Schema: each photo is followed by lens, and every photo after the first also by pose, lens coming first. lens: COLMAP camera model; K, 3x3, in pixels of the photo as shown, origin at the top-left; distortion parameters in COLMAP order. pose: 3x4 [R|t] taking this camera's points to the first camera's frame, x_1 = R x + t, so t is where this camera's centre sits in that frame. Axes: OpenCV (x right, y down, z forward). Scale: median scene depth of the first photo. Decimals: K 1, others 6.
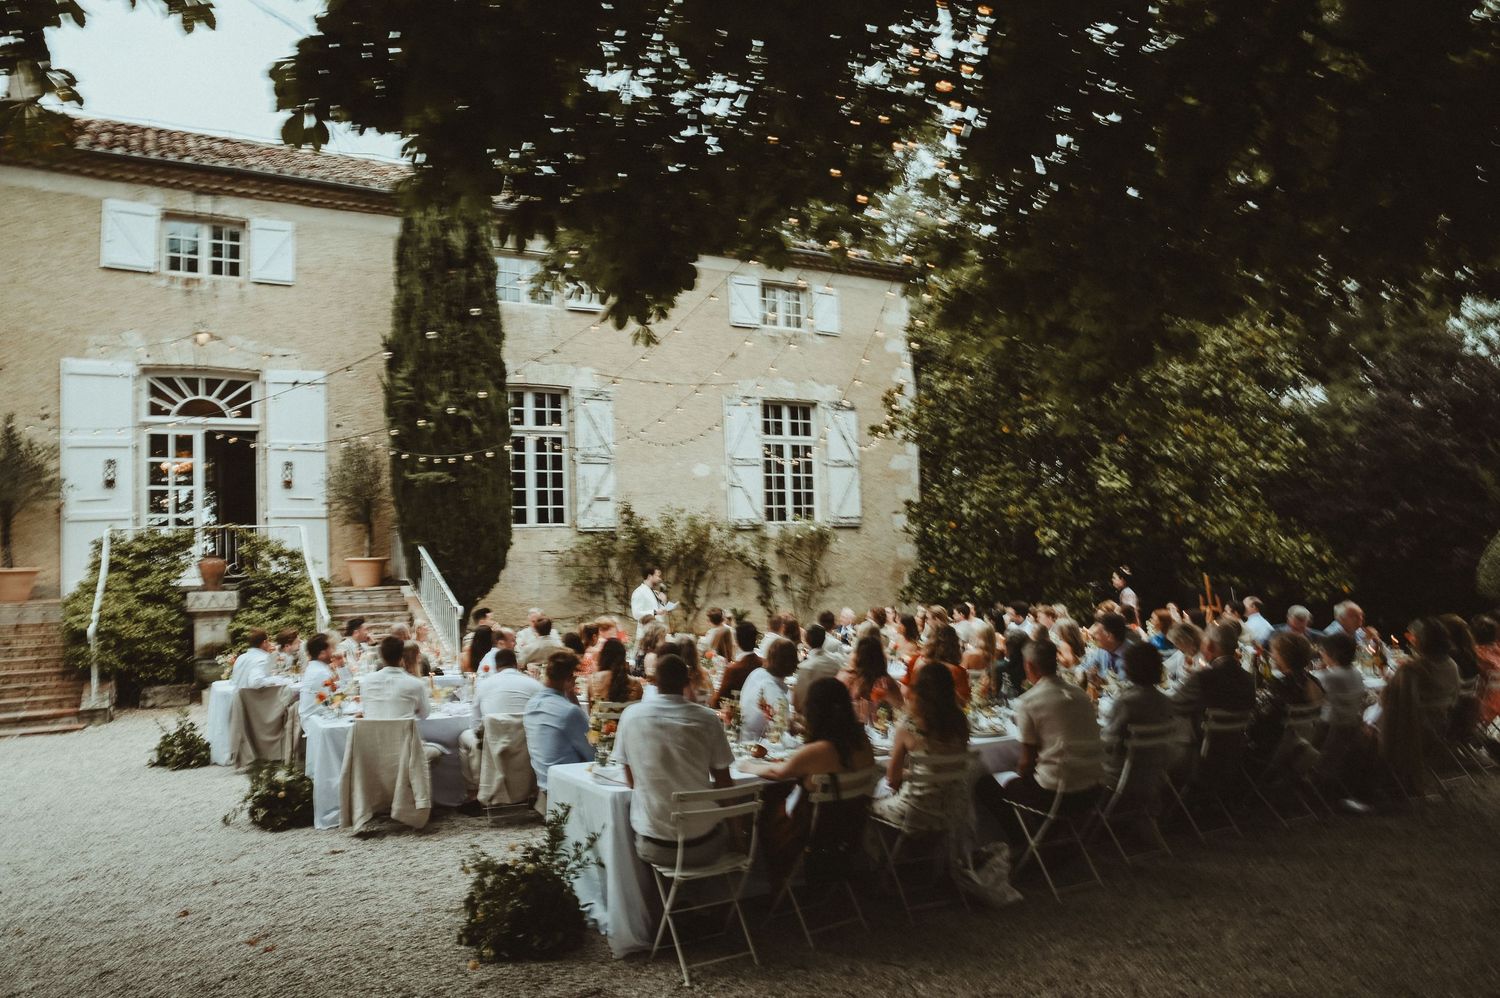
lens RADIAL K [[1044.5, 0, 752.6], [0, 1044.5, 487.7], [0, 0, 1]] dist [-0.090868, 0.069676]
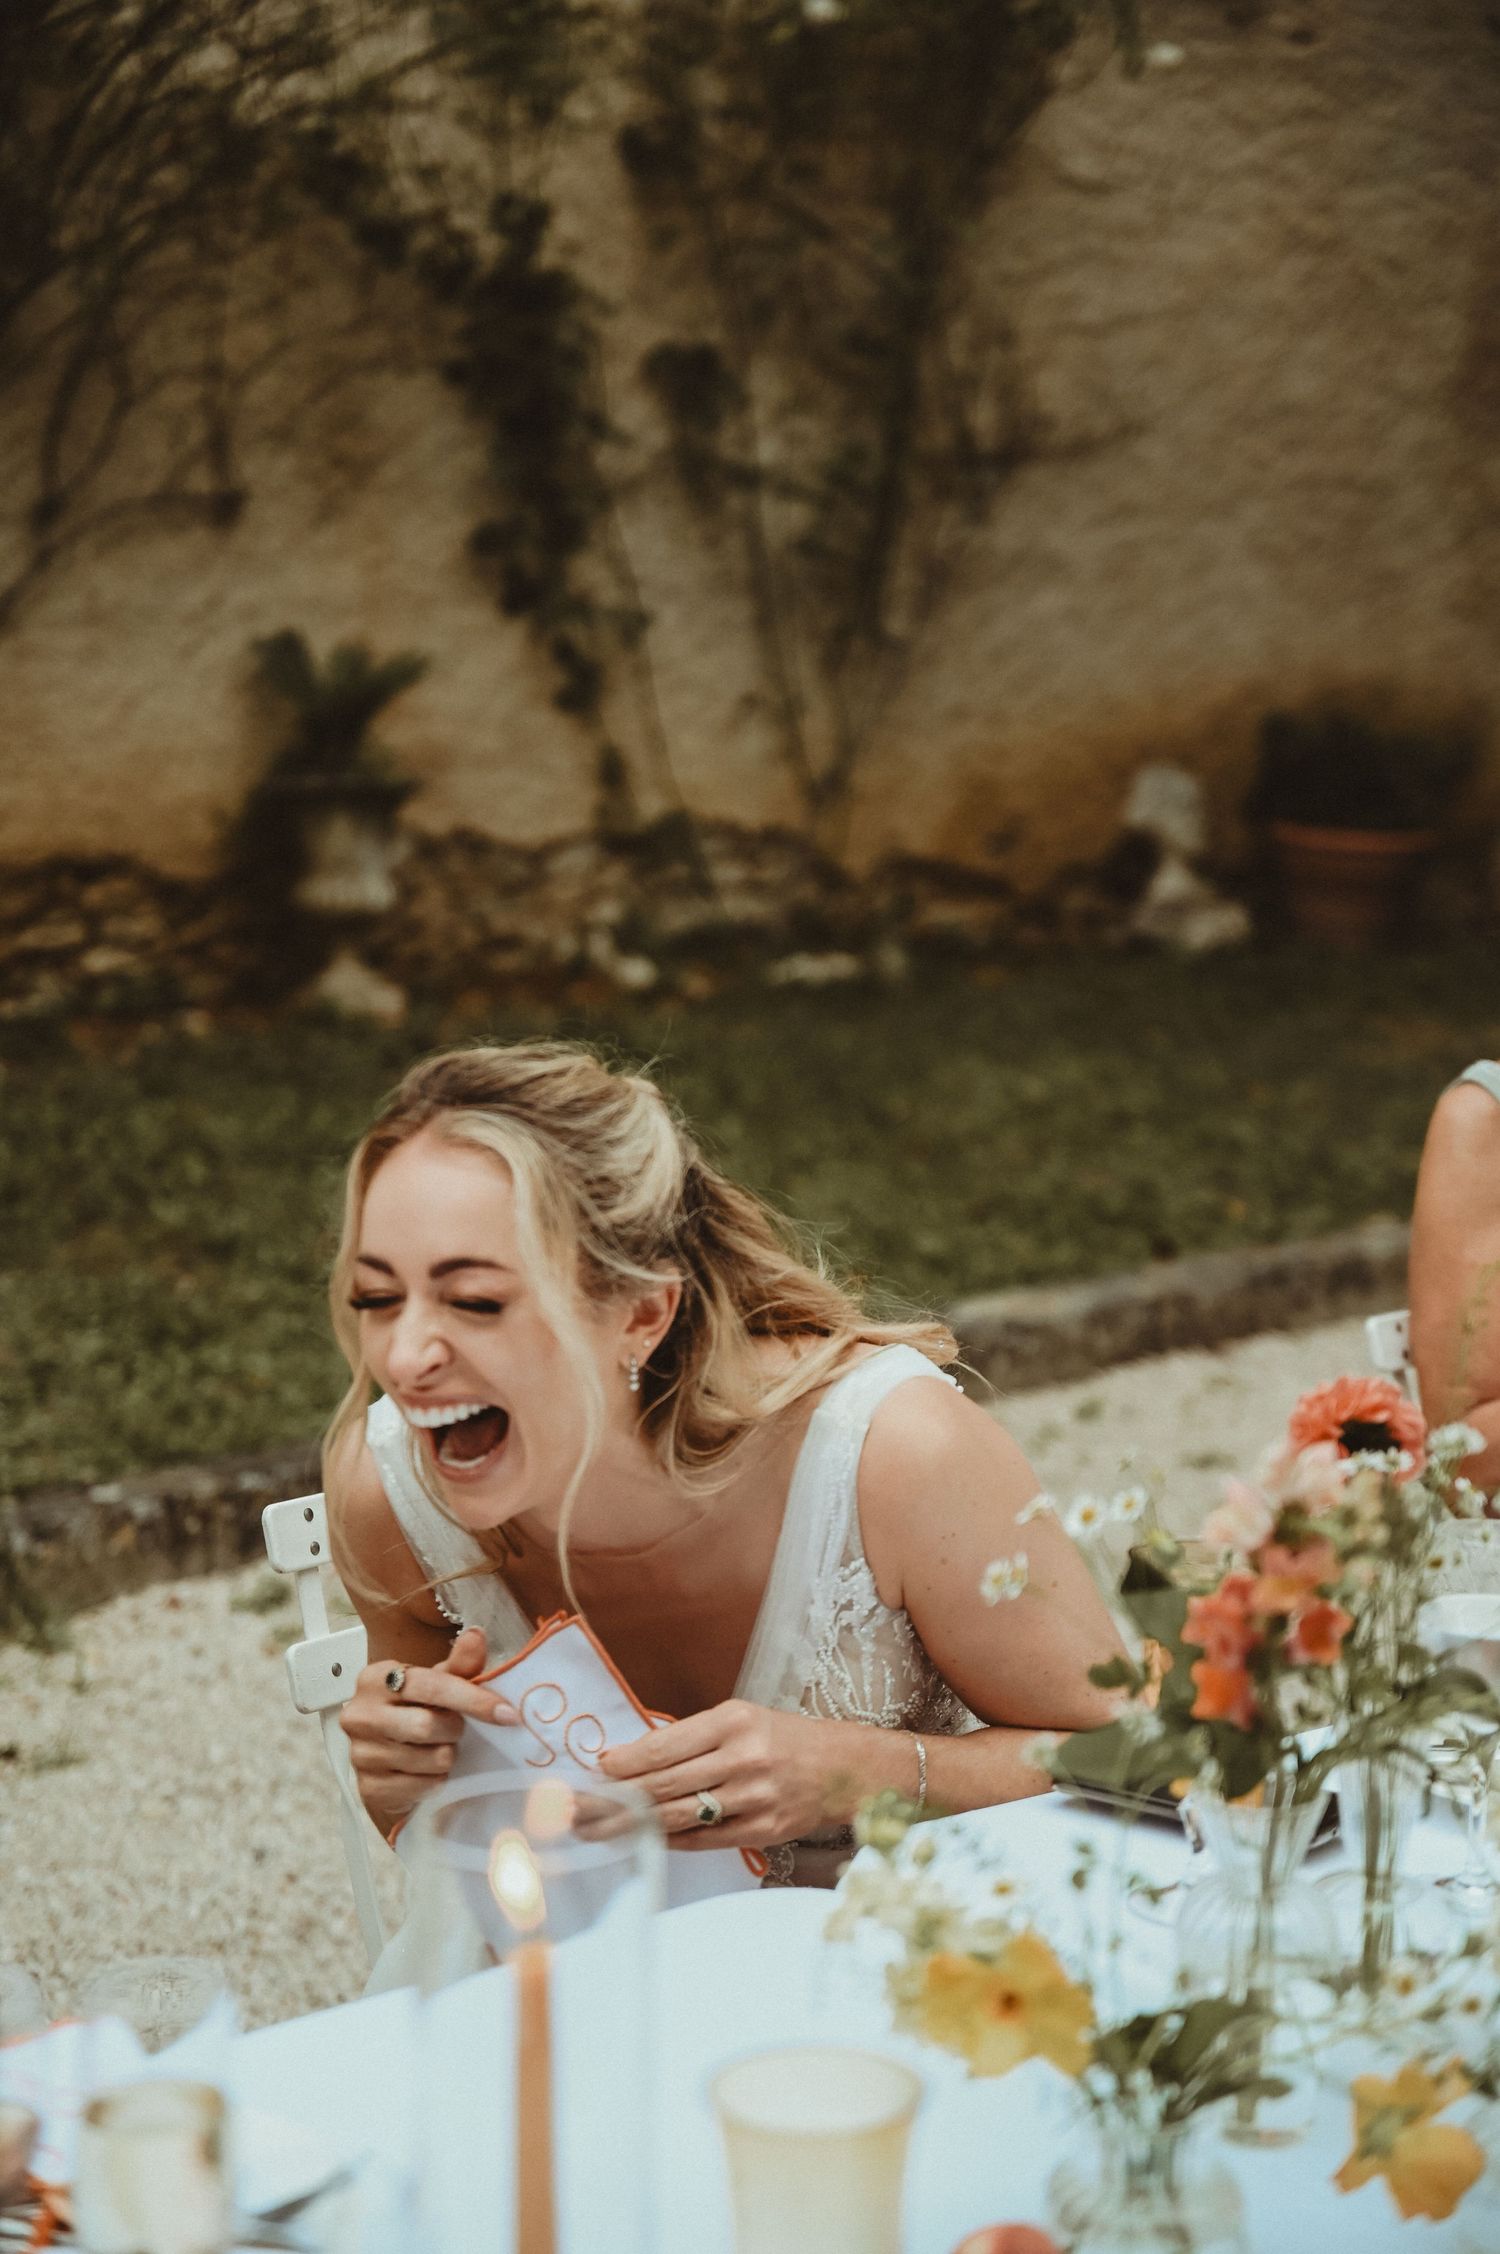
lens RADIAL K [[4209.6, 0, 757.7], [0, 4209.6, 1135.1], [0, 0, 1]] dist [0.267630, 0.000000]
pose [[0.988225, -0.013904, 0.152376, -0.040387], [-0.021916, 0.972732, 0.230895, 0.064320], [-0.151431, -0.231515, 0.960973, 0.565997]]
